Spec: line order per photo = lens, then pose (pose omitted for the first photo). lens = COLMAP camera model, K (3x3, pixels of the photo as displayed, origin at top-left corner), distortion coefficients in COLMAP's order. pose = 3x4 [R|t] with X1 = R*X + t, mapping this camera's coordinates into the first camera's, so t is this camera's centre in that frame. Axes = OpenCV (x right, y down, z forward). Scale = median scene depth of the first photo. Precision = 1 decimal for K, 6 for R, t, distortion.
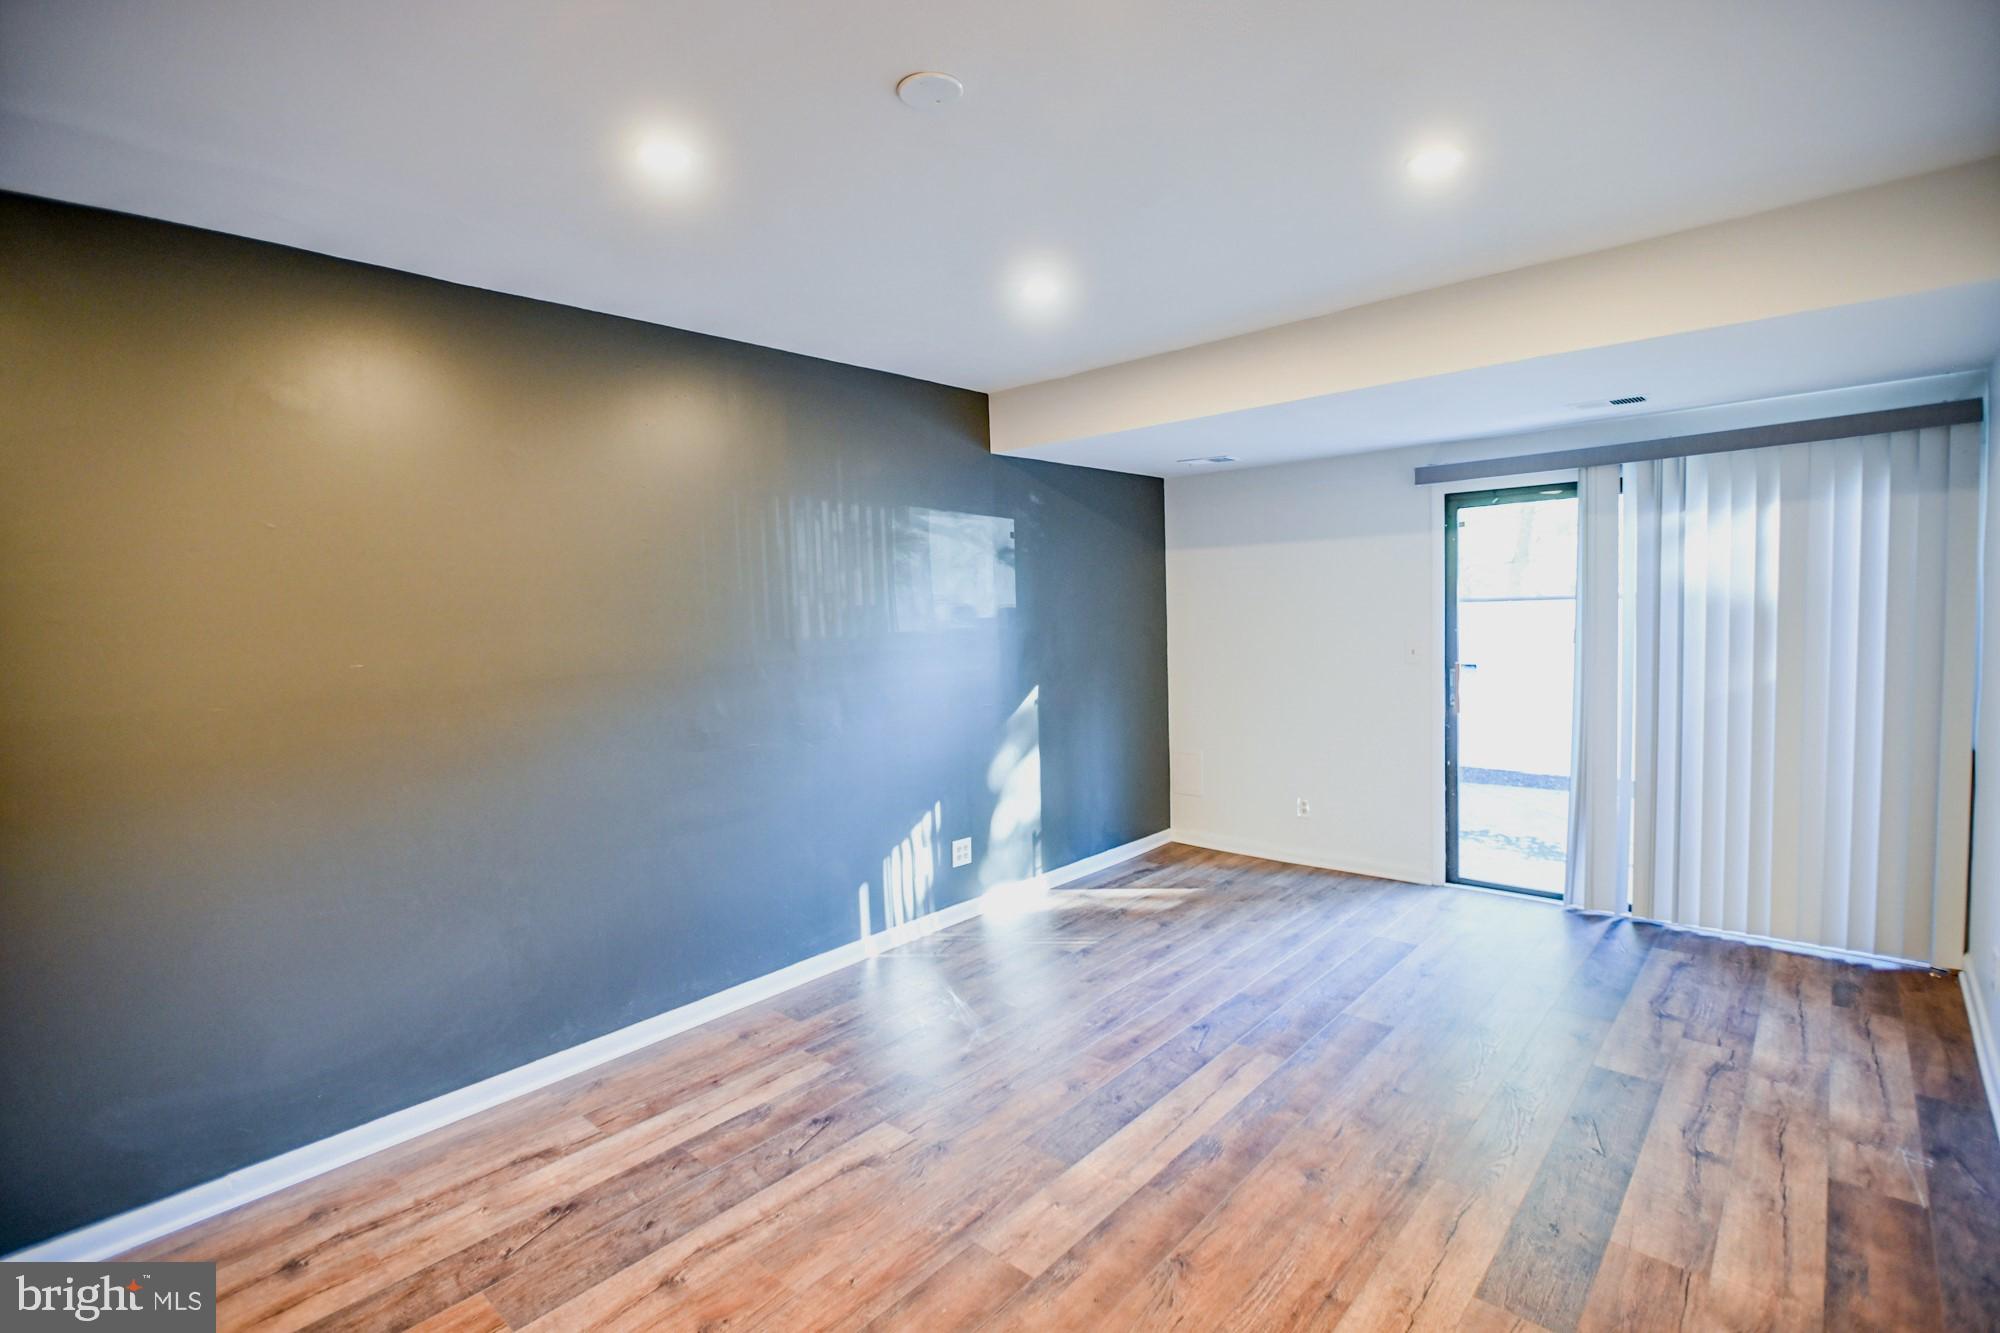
lens RADIAL K [[958.5, 0, 1000.0], [0, 958.5, 666.5], [0, 0, 1]] dist [-0.003355, -0.001315]
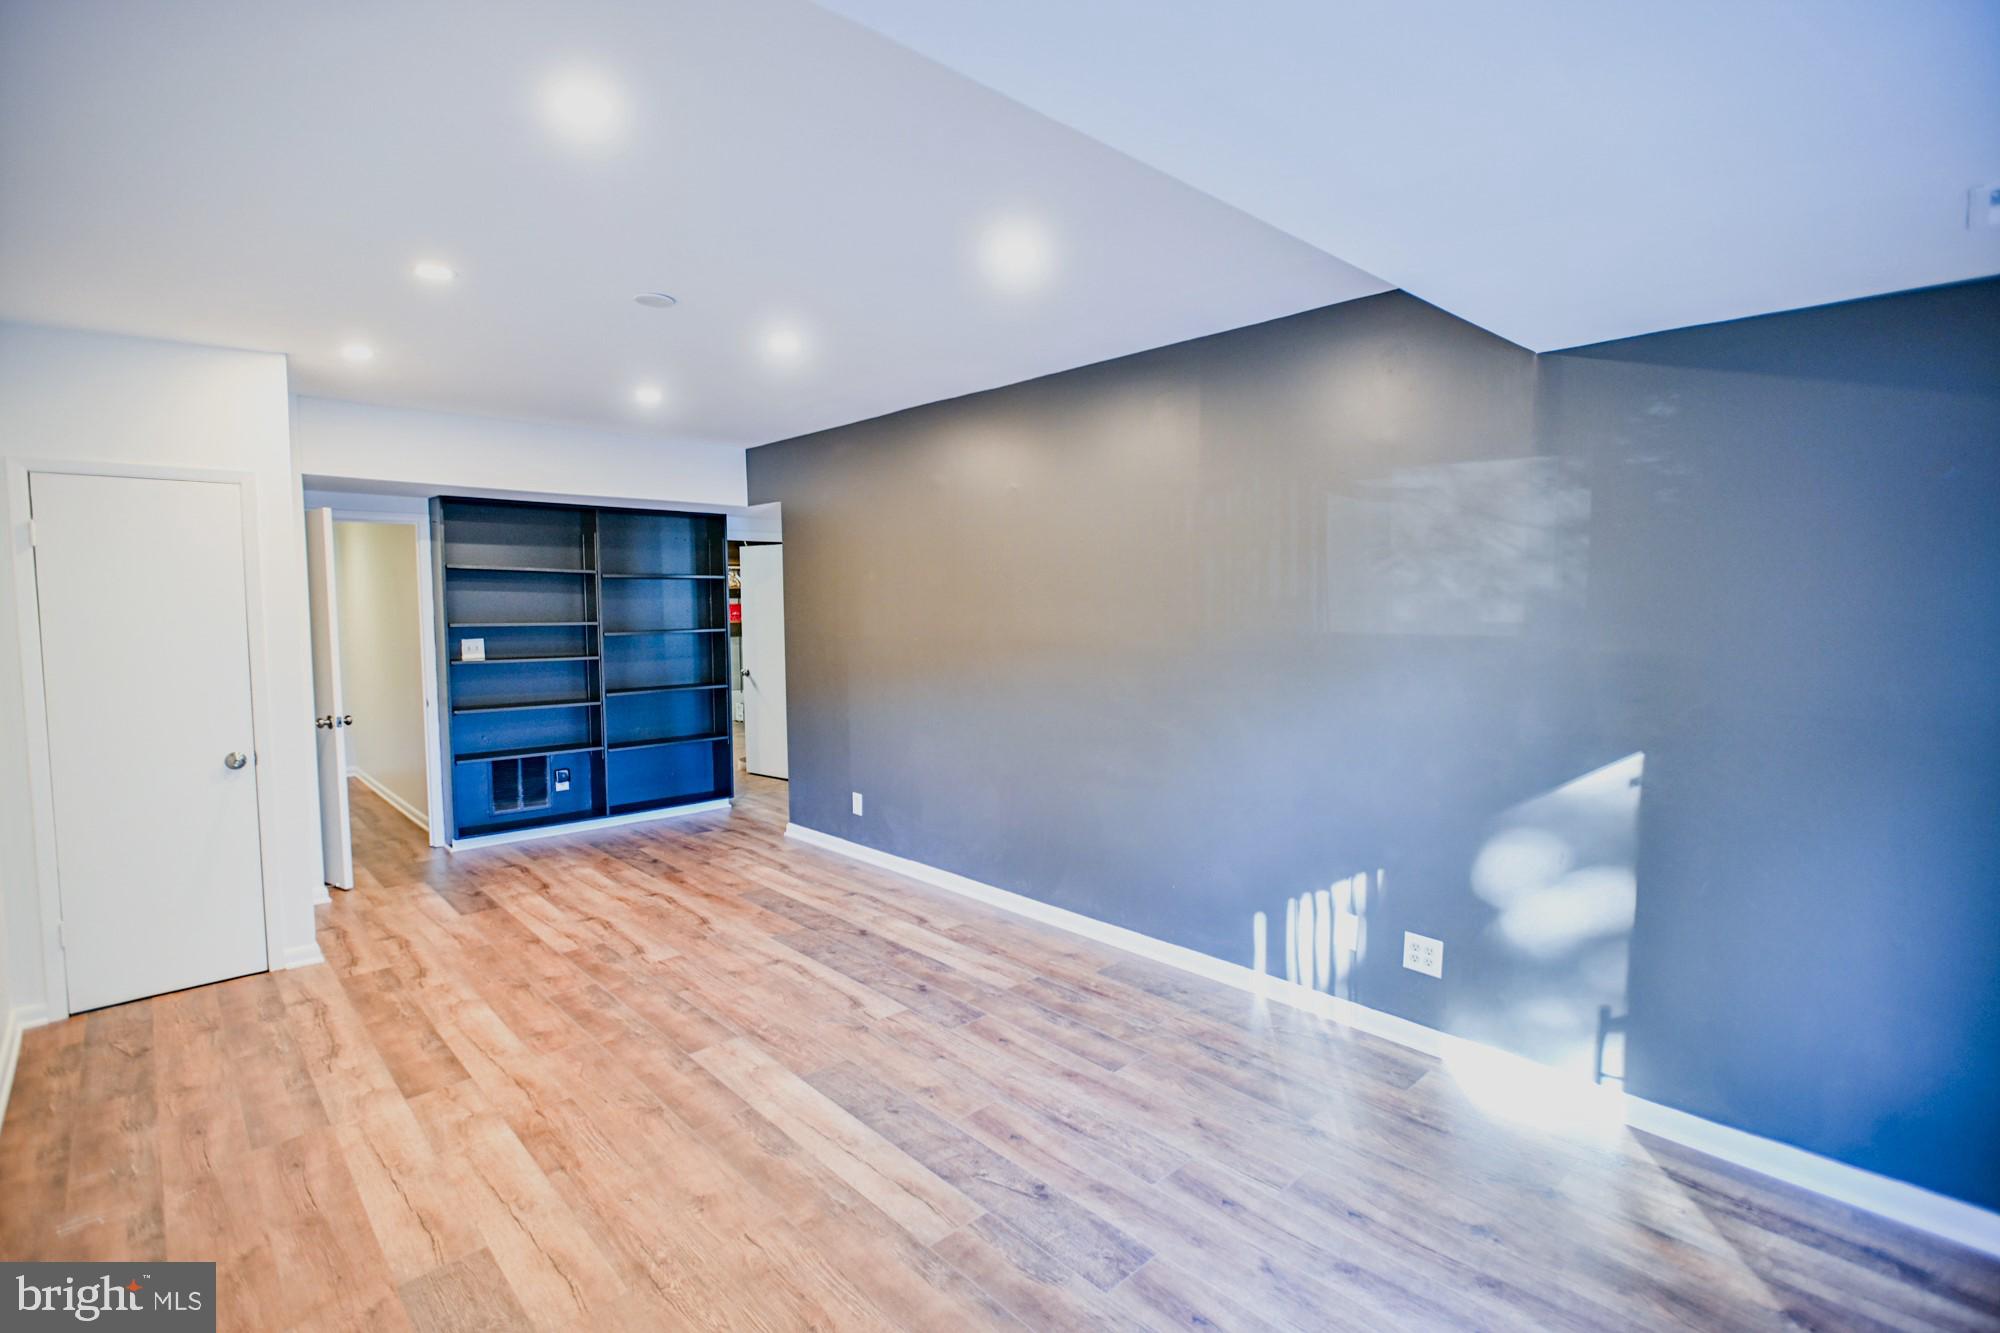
lens RADIAL K [[952.9, 0, 1000.5], [0, 952.9, 648.9], [0, 0, 1]] dist [-0.003459, -0.001333]
pose [[-0.105229, 0.085798, -0.990740, 1.085996], [-0.055582, 0.994206, 0.092002, -0.122675], [0.992894, 0.064749, -0.099850, 1.226938]]
